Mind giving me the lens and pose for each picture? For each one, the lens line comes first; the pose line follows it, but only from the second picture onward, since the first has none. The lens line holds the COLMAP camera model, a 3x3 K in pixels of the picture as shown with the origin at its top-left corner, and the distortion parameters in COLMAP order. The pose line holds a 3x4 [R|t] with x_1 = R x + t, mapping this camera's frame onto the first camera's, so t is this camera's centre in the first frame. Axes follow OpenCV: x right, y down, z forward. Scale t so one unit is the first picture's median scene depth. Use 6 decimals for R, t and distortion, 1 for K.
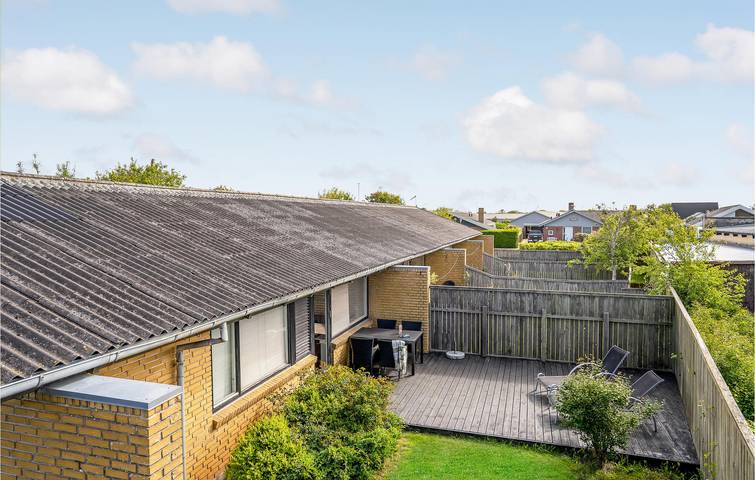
lens RADIAL K [[470.1, 0, 377.5], [0, 470.1, 240.0], [0, 0, 1]] dist [-0.041738, 0.031624]
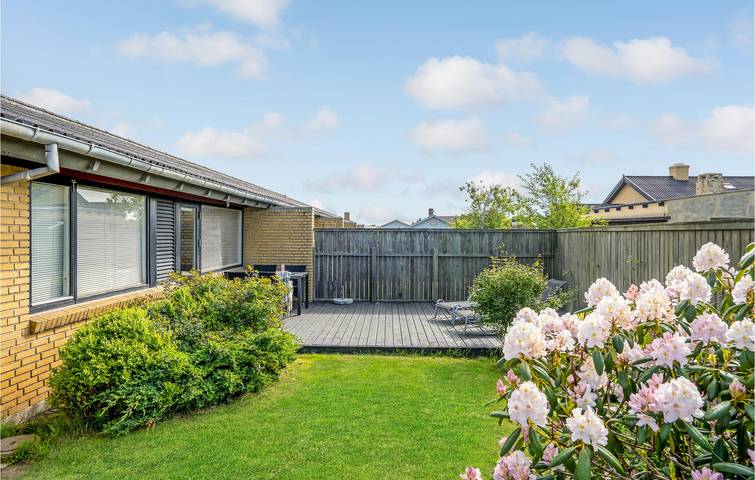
lens RADIAL K [[470.1, 0, 377.5], [0, 470.1, 240.0], [0, 0, 1]] dist [-0.041738, 0.031624]
pose [[0.958278, 0.013851, 0.285503, -0.042202], [-0.005746, 0.999557, -0.029206, 0.206531], [-0.285781, 0.026347, 0.957933, 0.140517]]
